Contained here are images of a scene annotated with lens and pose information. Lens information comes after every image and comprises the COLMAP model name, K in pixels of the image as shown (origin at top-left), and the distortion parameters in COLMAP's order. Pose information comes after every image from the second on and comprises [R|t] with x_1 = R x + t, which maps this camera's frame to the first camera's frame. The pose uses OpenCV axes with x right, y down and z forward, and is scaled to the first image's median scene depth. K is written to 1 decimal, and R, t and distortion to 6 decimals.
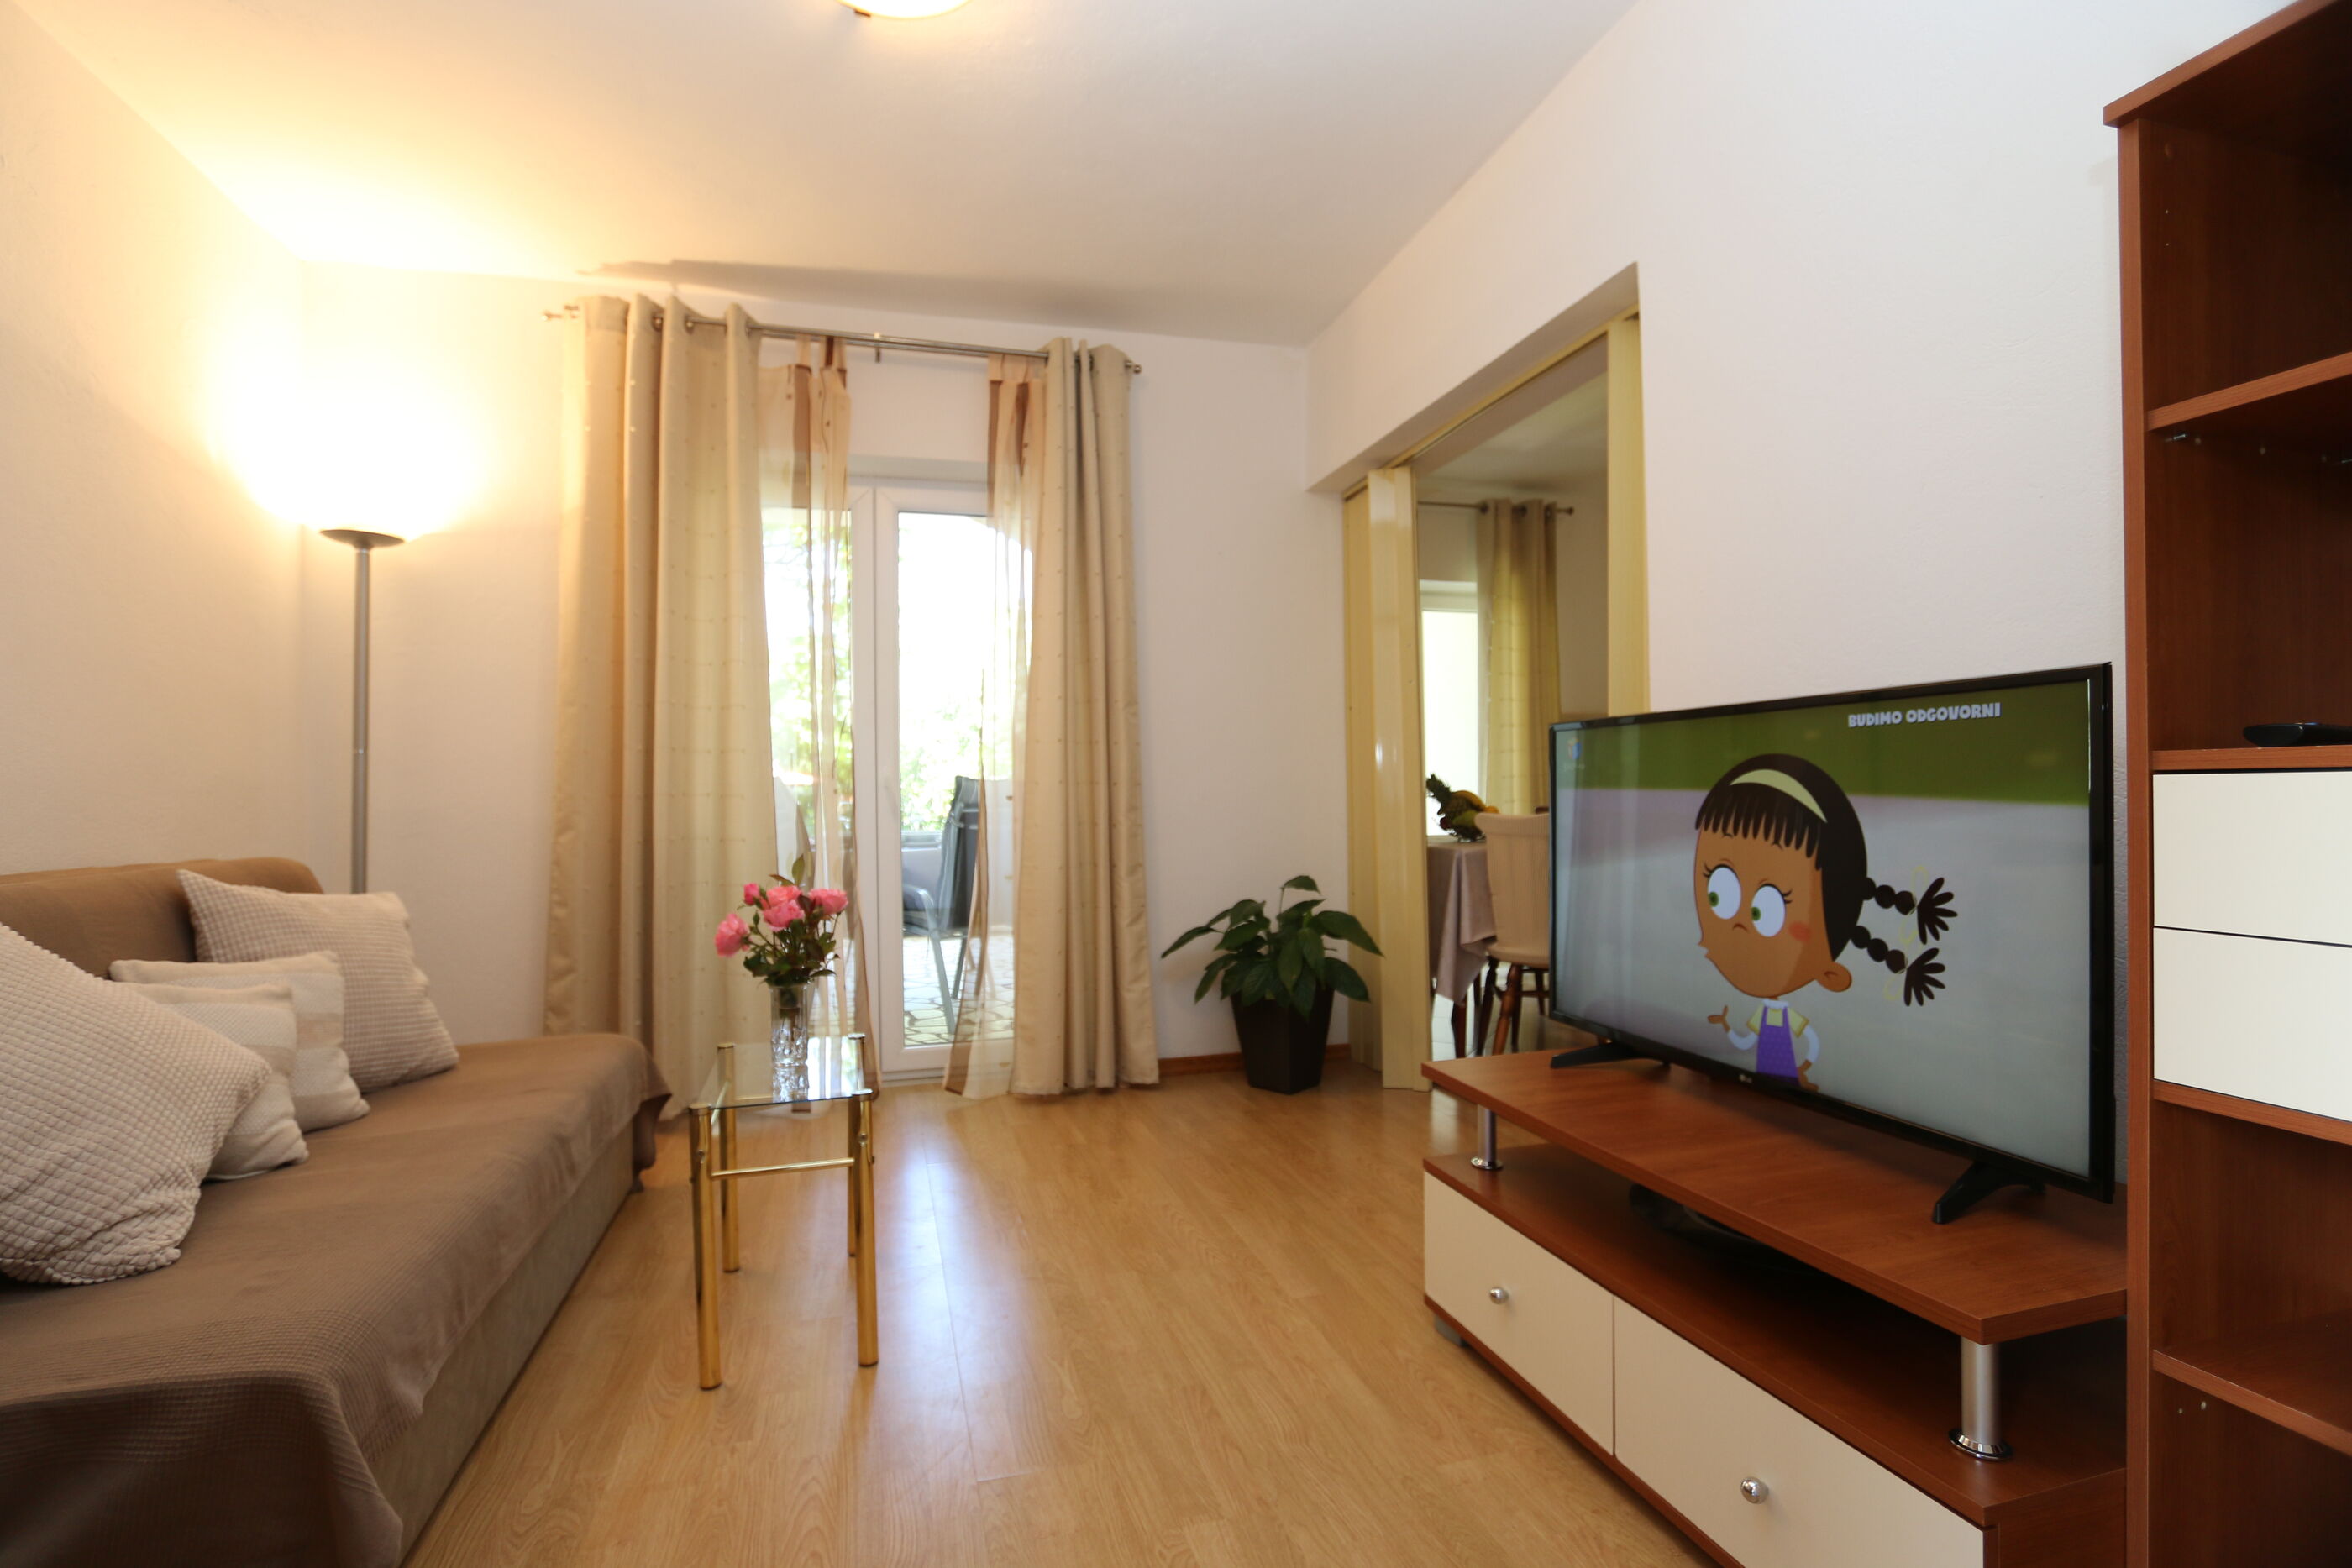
lens RADIAL K [[1064.2, 0, 1176.0], [0, 1064.2, 784.0], [0, 0, 1]] dist [-0.012237, 0.000079]
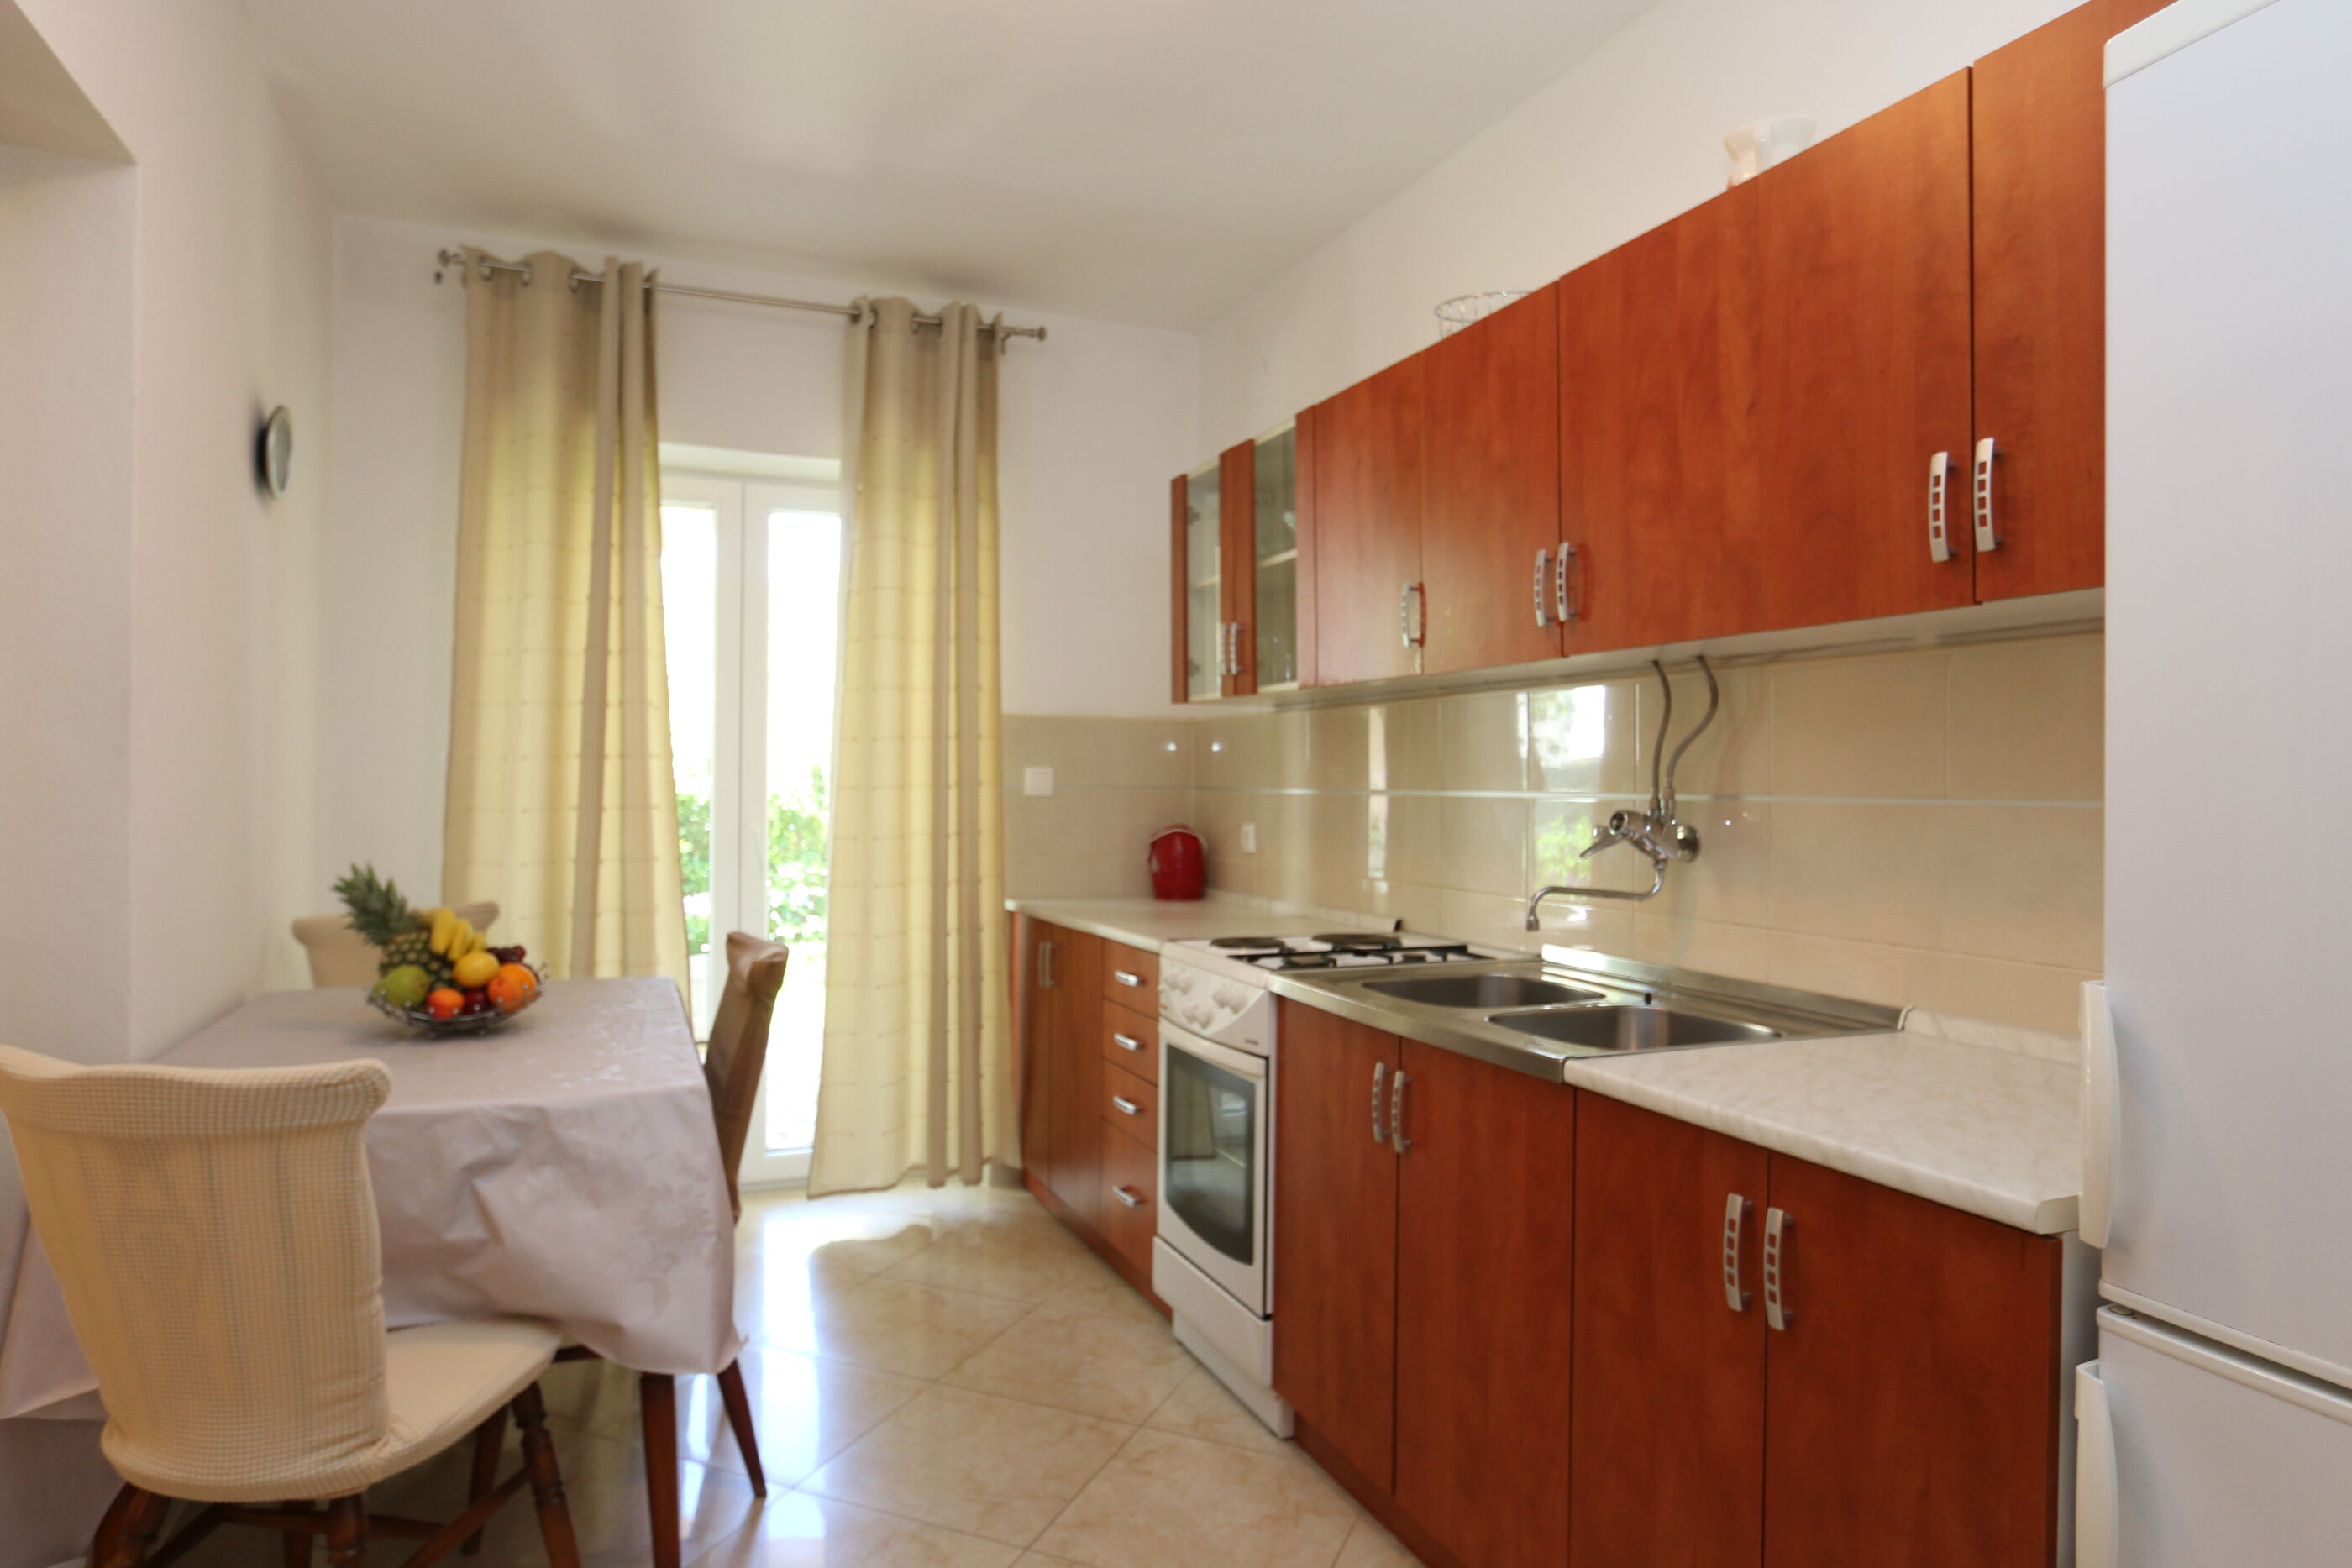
lens RADIAL K [[1363.9, 0, 1176.0], [0, 1363.9, 784.0], [0, 0, 1]] dist [-0.004676, -0.001111]
pose [[0.989902, 0.027327, 0.139094, 0.355654], [-0.026135, 0.999604, -0.010391, -0.029196], [-0.139323, 0.006651, 0.990225, 0.322557]]
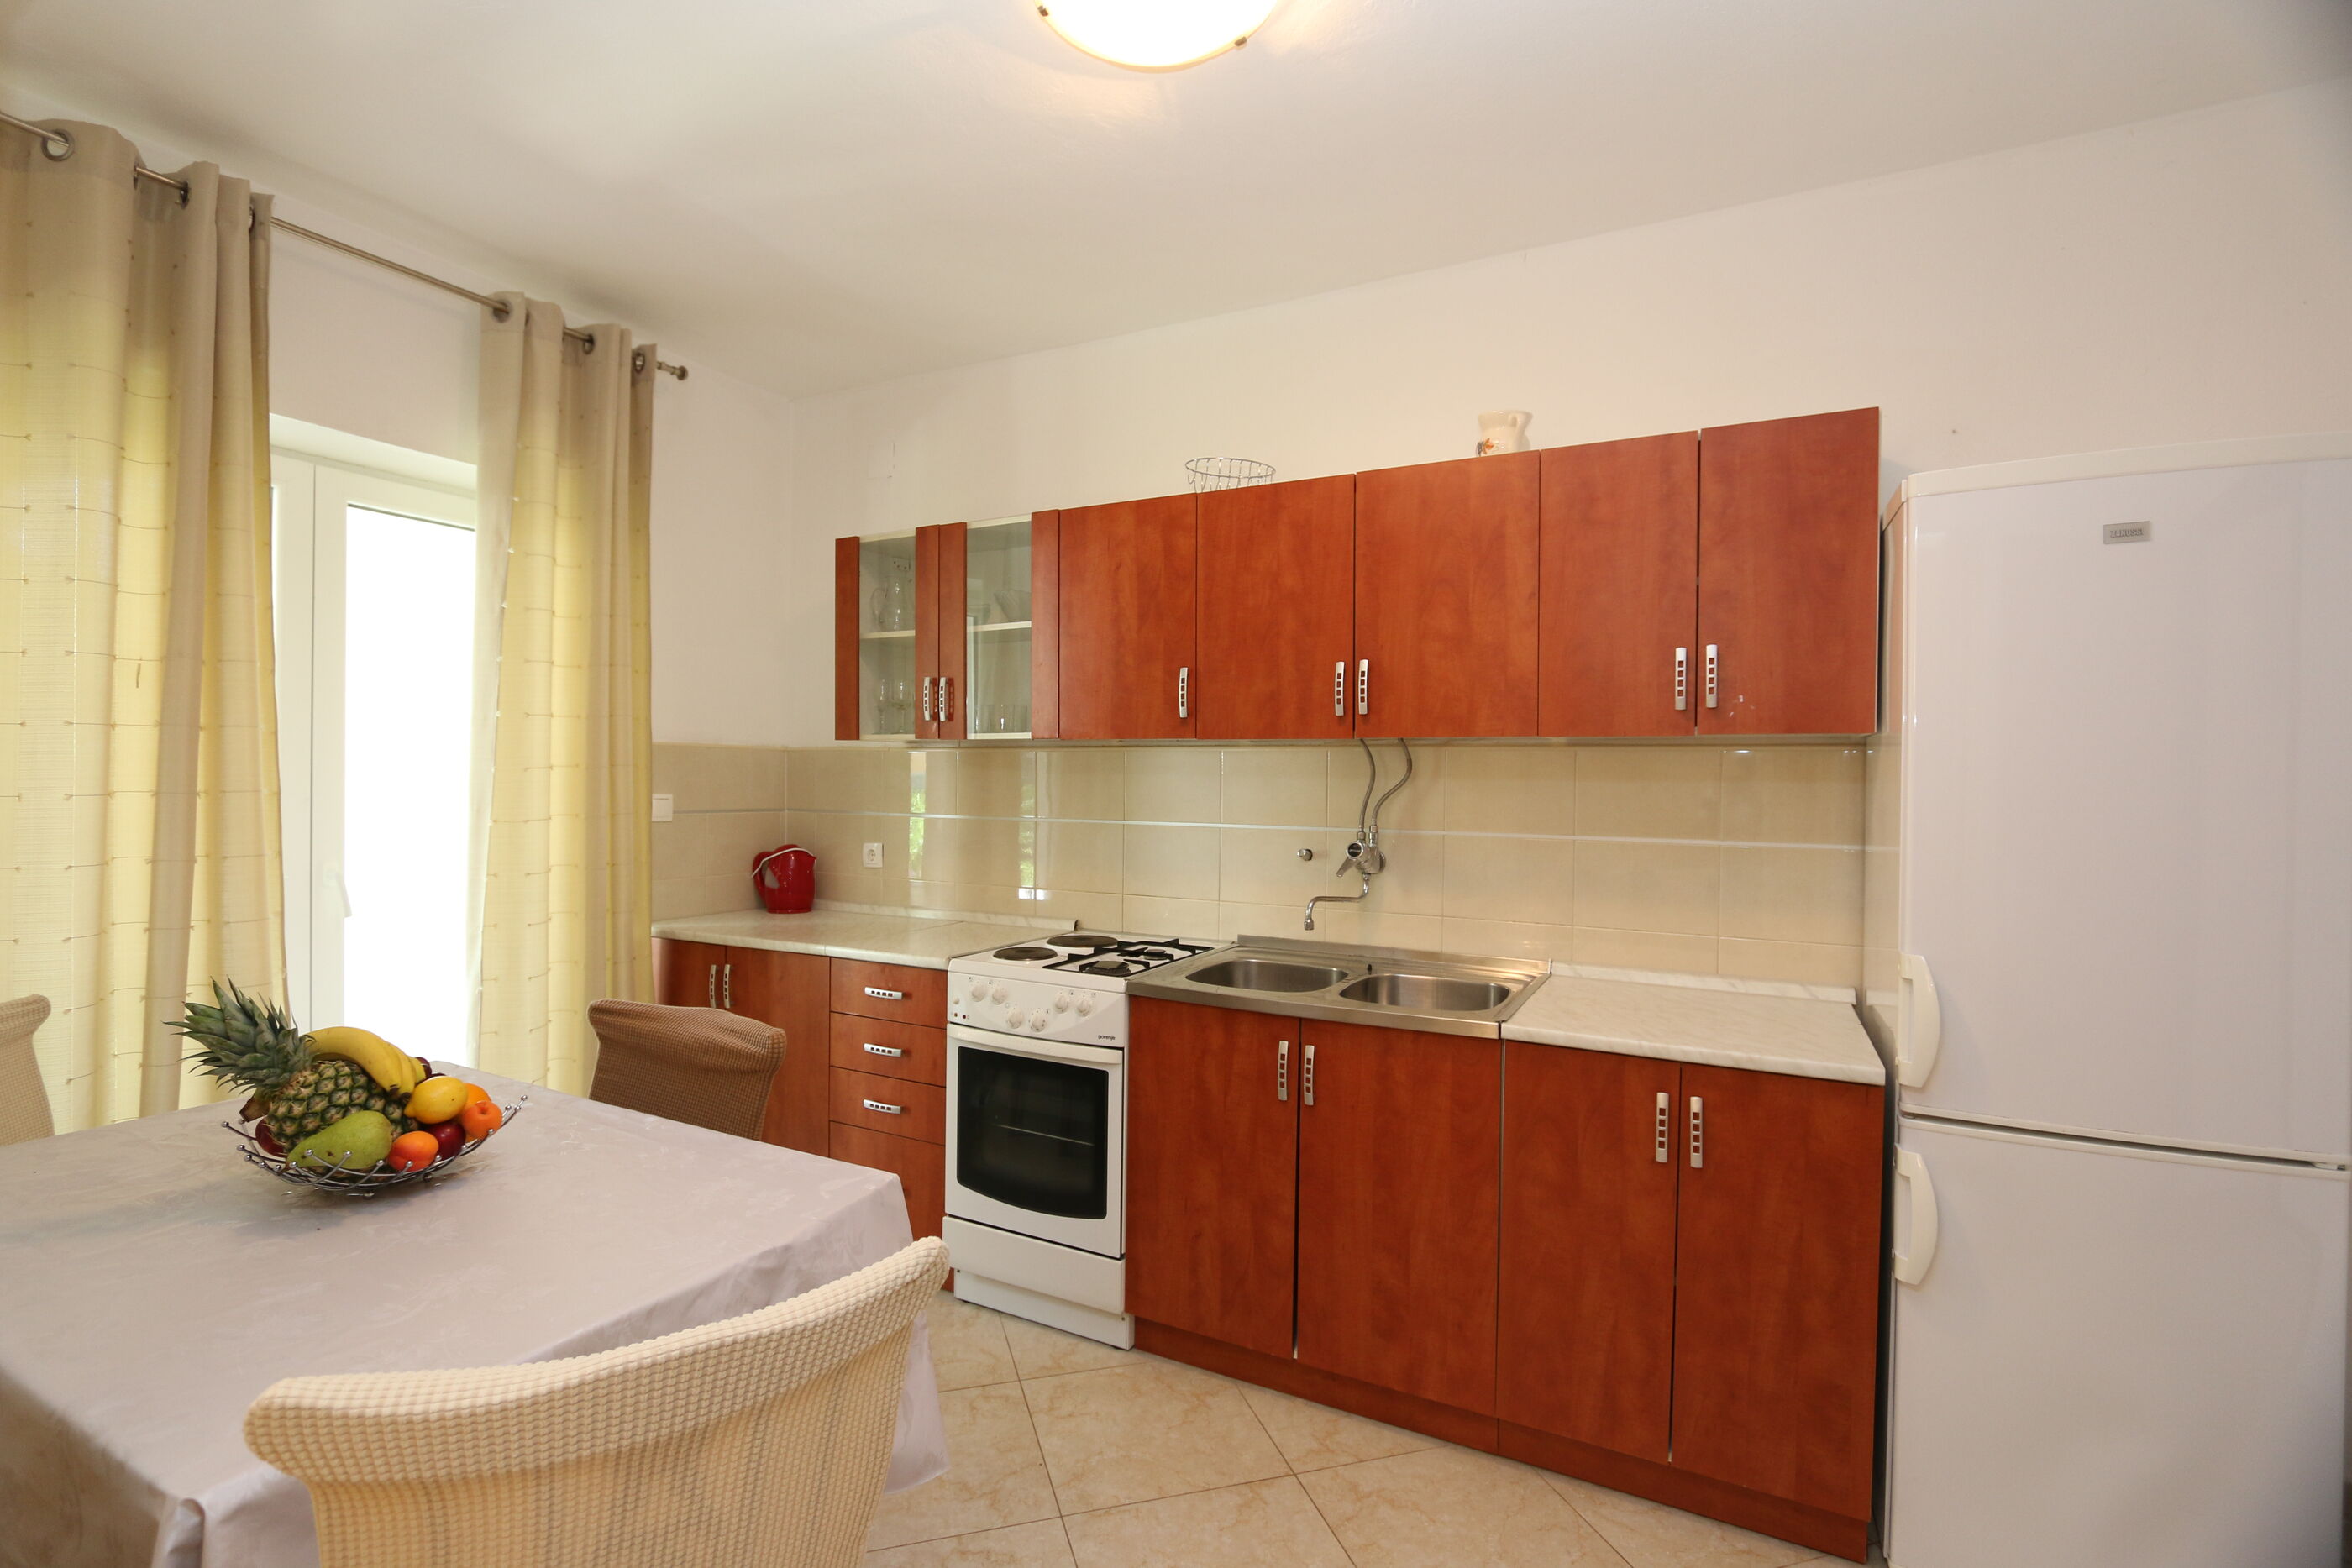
lens RADIAL K [[1064.2, 0, 1176.0], [0, 1064.2, 784.0], [0, 0, 1]] dist [-0.012237, 0.000079]
pose [[0.673537, 0.023930, 0.738766, 0.148402], [-0.019614, 0.999702, -0.014500, -0.045904], [-0.738893, -0.004724, 0.673806, 0.452580]]
